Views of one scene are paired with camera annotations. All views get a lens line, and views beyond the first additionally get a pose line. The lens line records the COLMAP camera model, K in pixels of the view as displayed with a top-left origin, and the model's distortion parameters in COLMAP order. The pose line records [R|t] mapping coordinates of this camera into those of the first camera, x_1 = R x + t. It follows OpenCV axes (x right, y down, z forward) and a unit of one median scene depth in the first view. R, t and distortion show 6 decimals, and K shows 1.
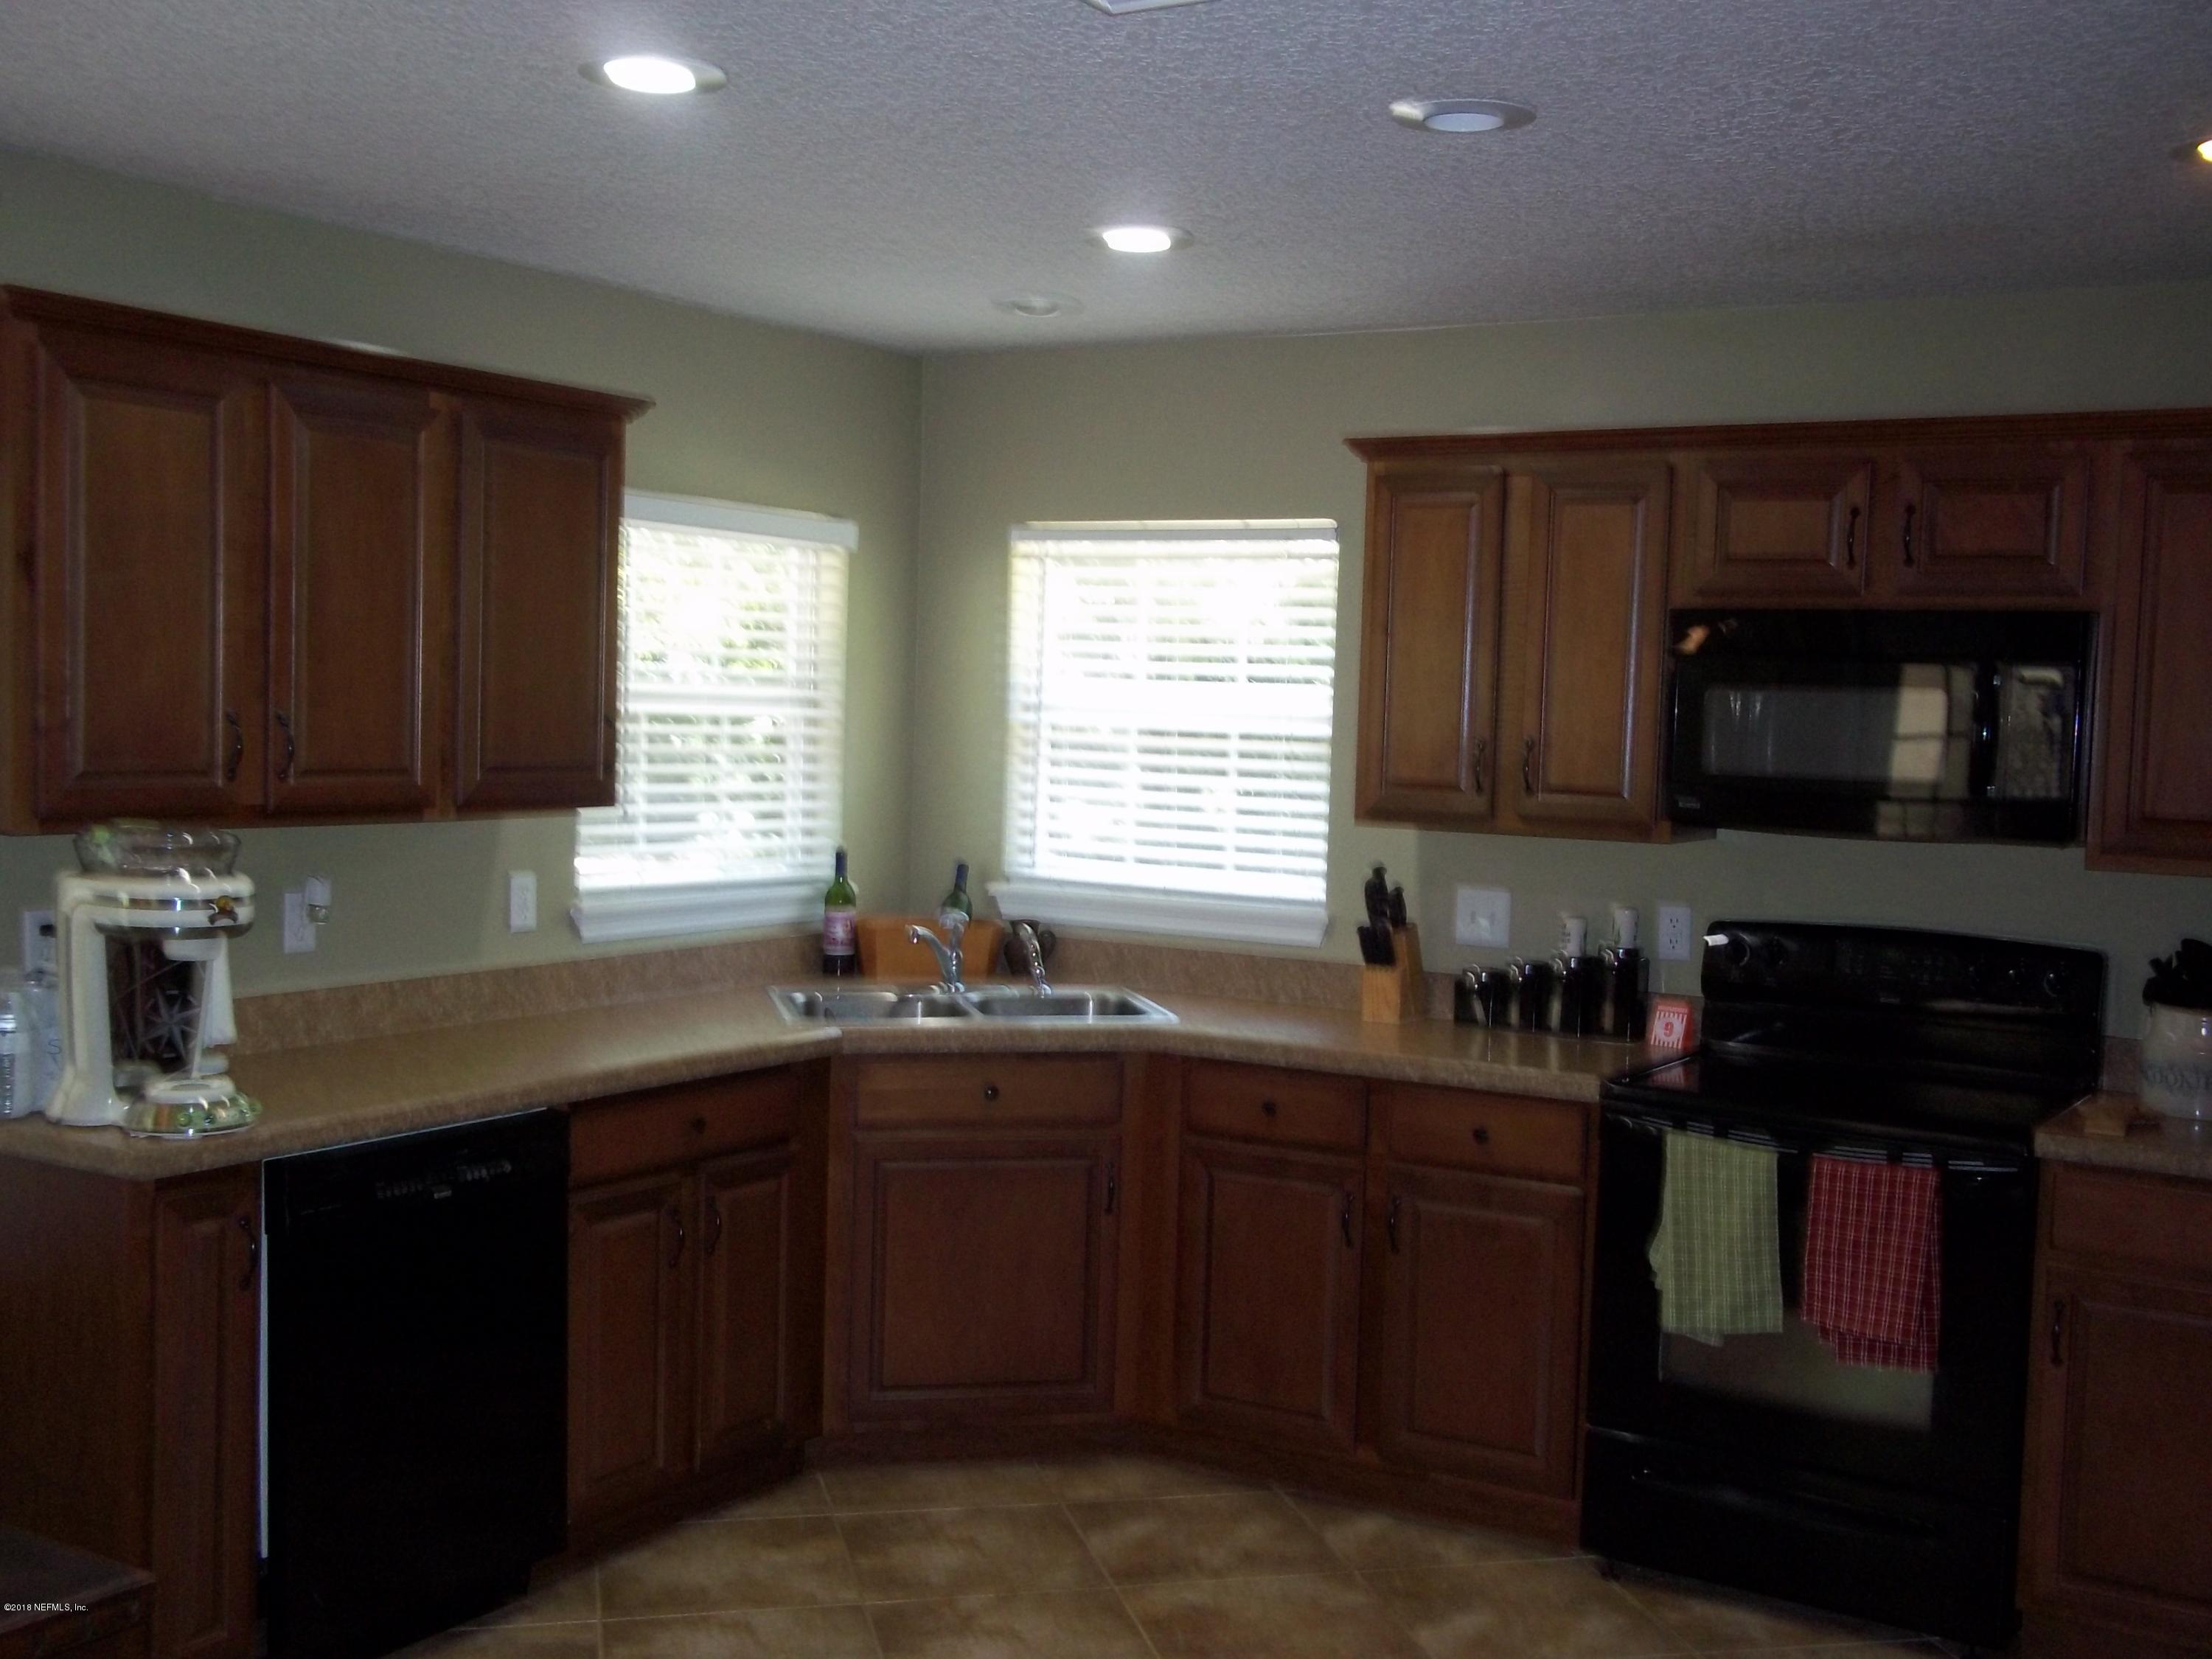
lens RADIAL K [[2399.7, 0, 1107.8], [0, 2399.7, 836.1], [0, 0, 1]] dist [0.009202, 0.031558]
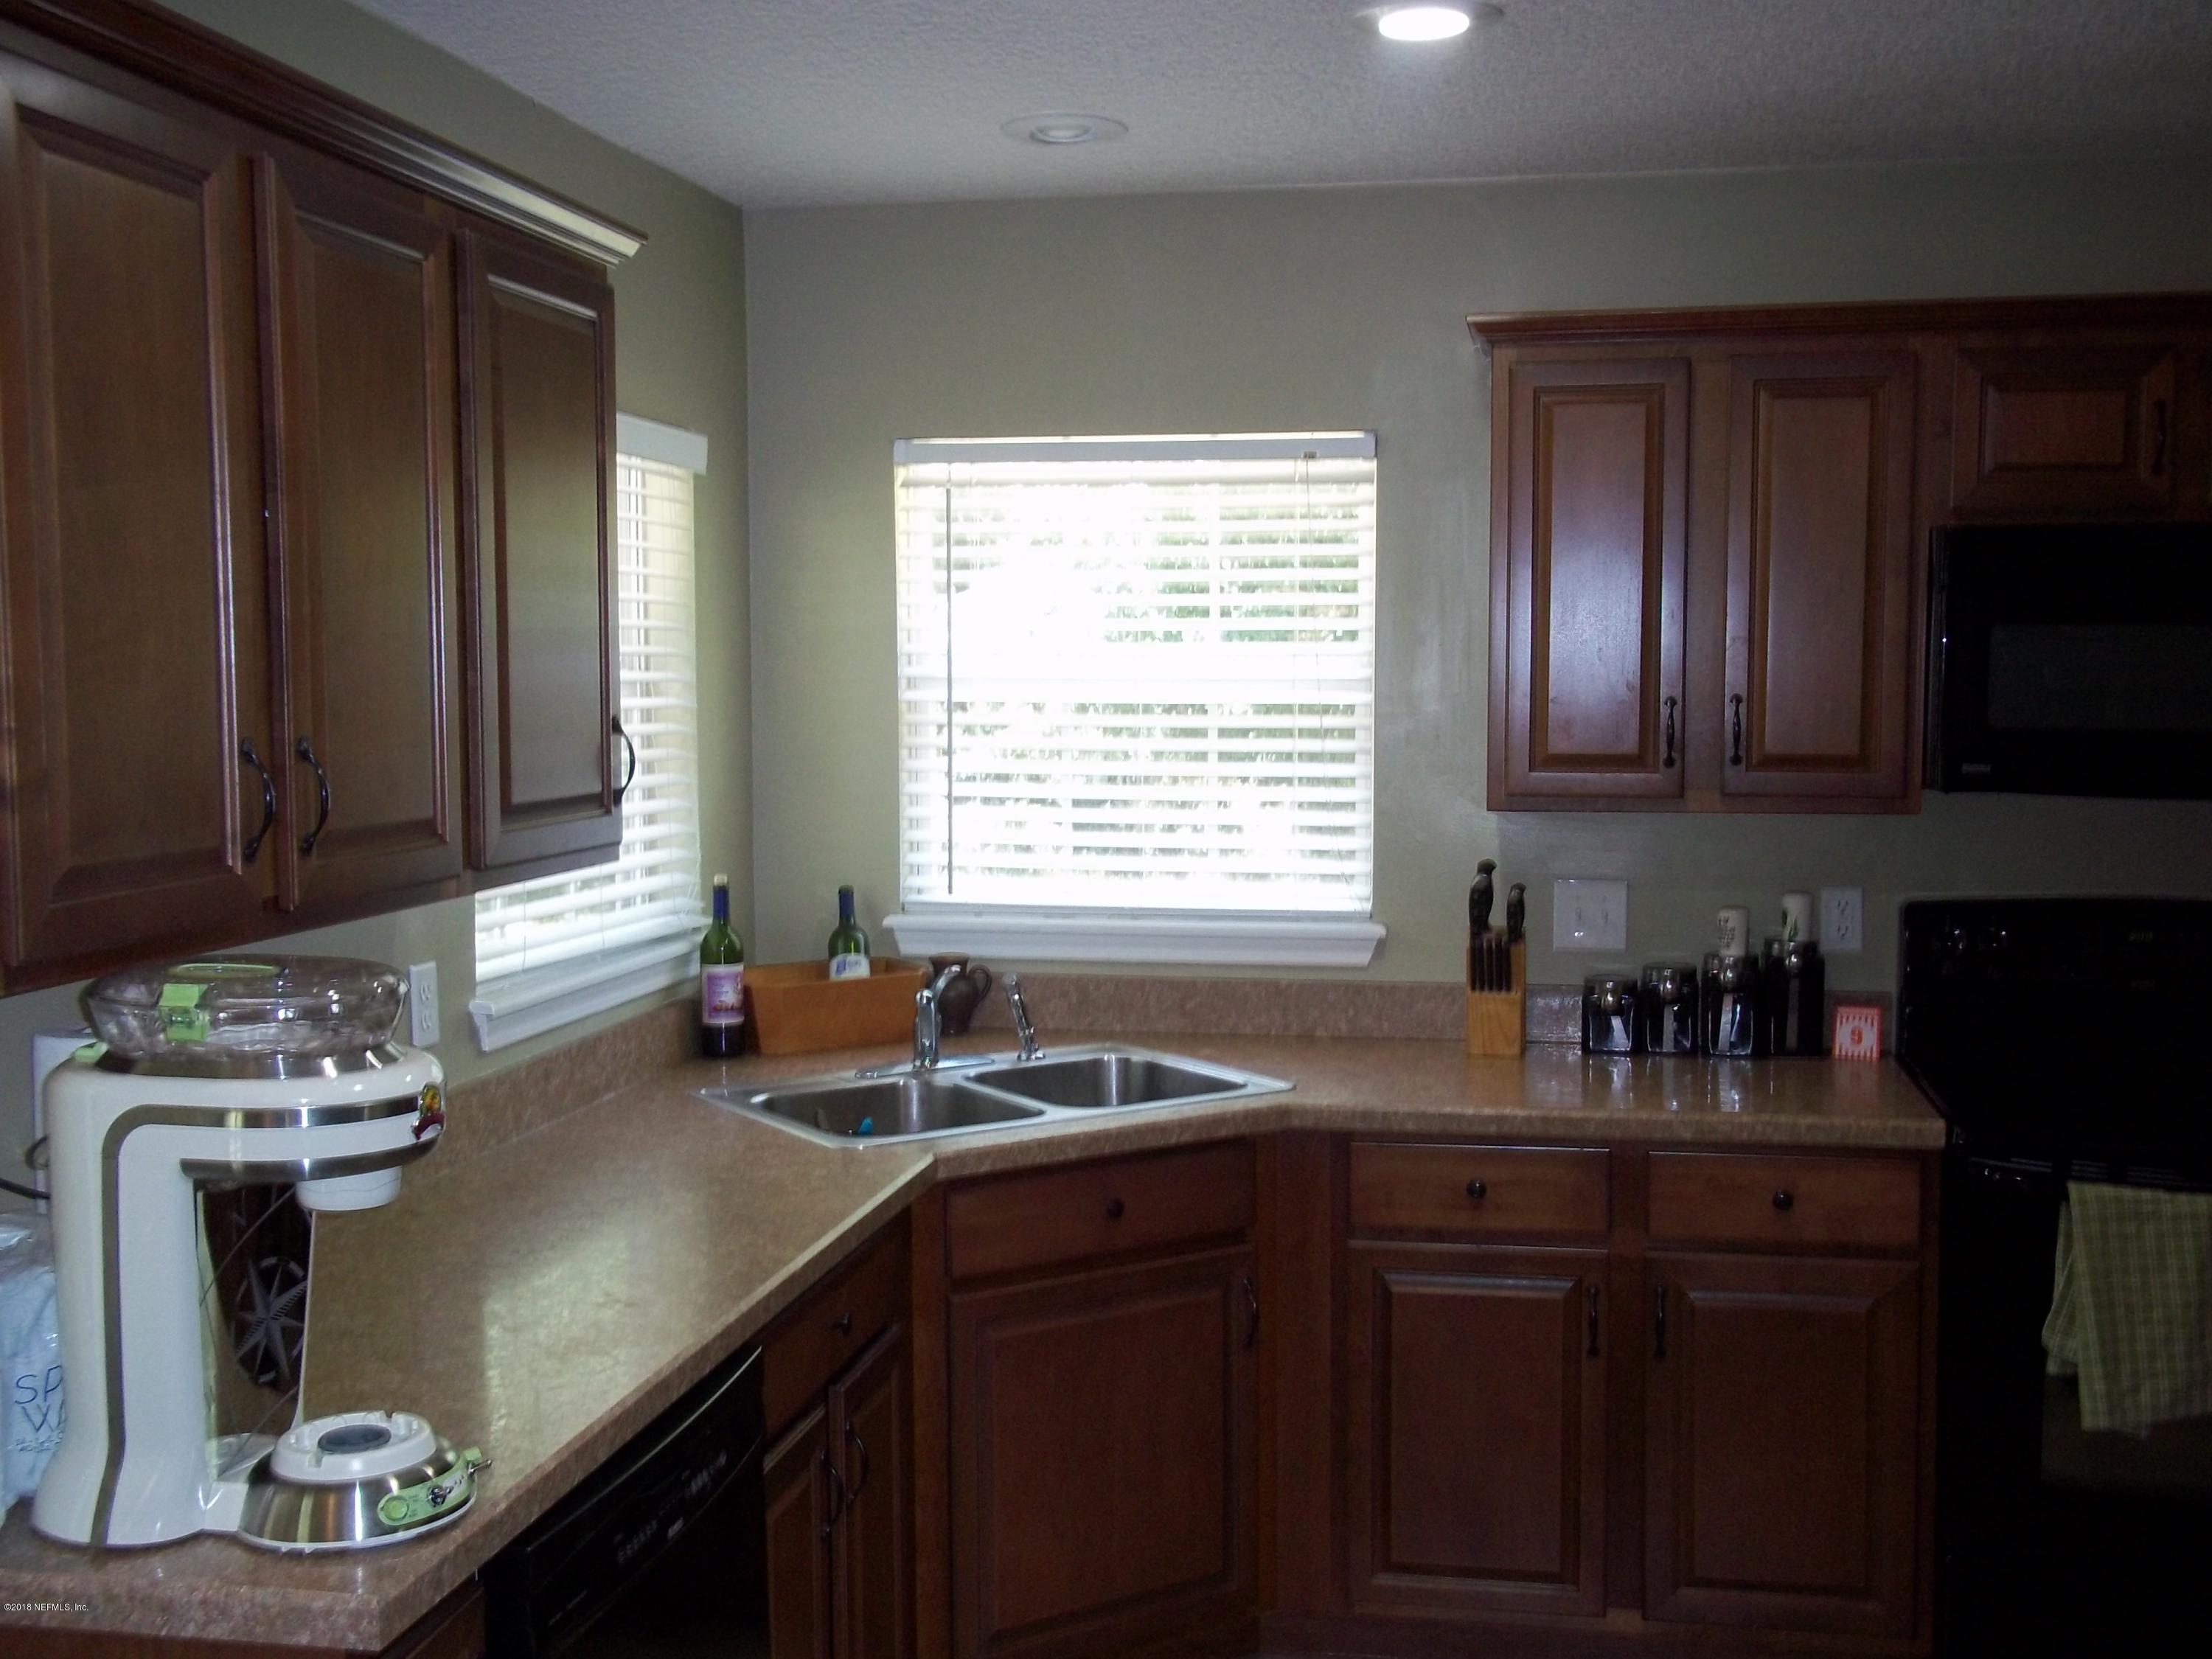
lens RADIAL K [[2399.7, 0, 1107.8], [0, 2399.7, 836.1], [0, 0, 1]] dist [0.009202, 0.031558]
pose [[0.934782, -0.061209, 0.349908, -0.318582], [0.054536, 0.998093, 0.028901, -0.030206], [-0.351010, -0.007934, 0.936338, 0.339800]]
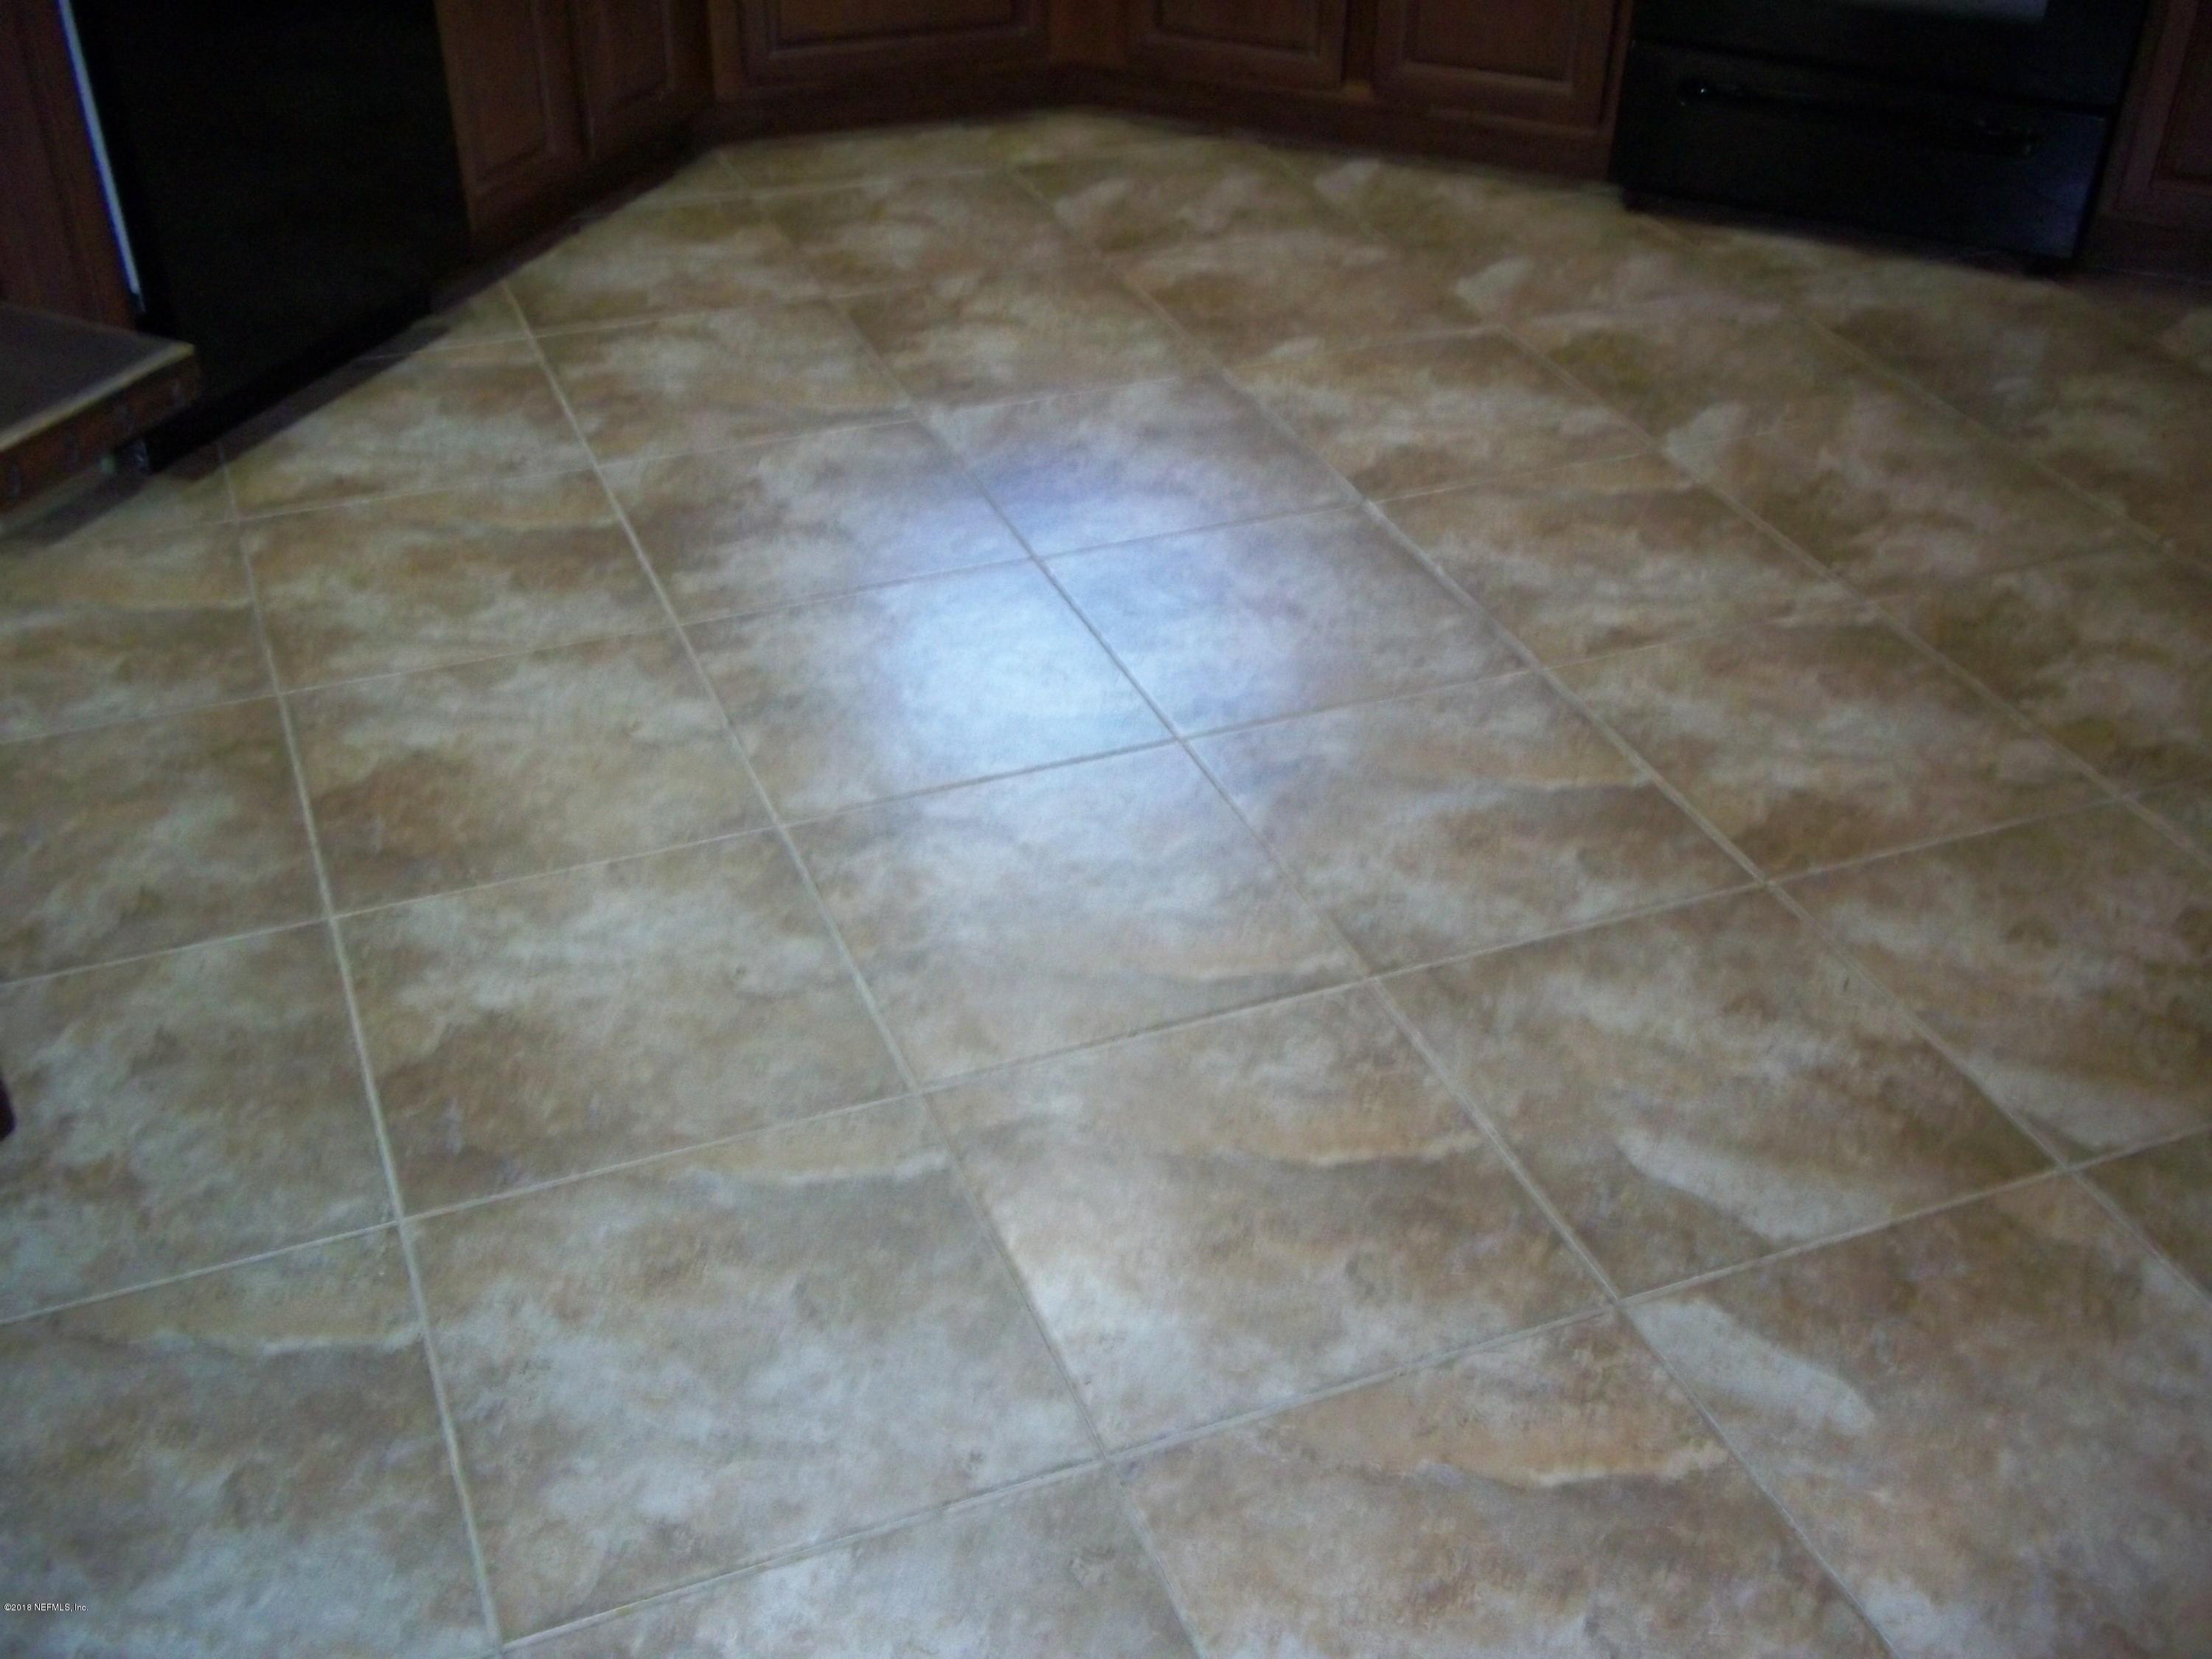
lens RADIAL K [[2399.7, 0, 1107.8], [0, 2399.7, 836.1], [0, 0, 1]] dist [0.009202, 0.031558]
pose [[0.988670, -0.094732, 0.116434, -0.113033], [0.020266, 0.852835, 0.521786, 0.032192], [-0.148729, -0.513515, 0.845093, 0.141129]]
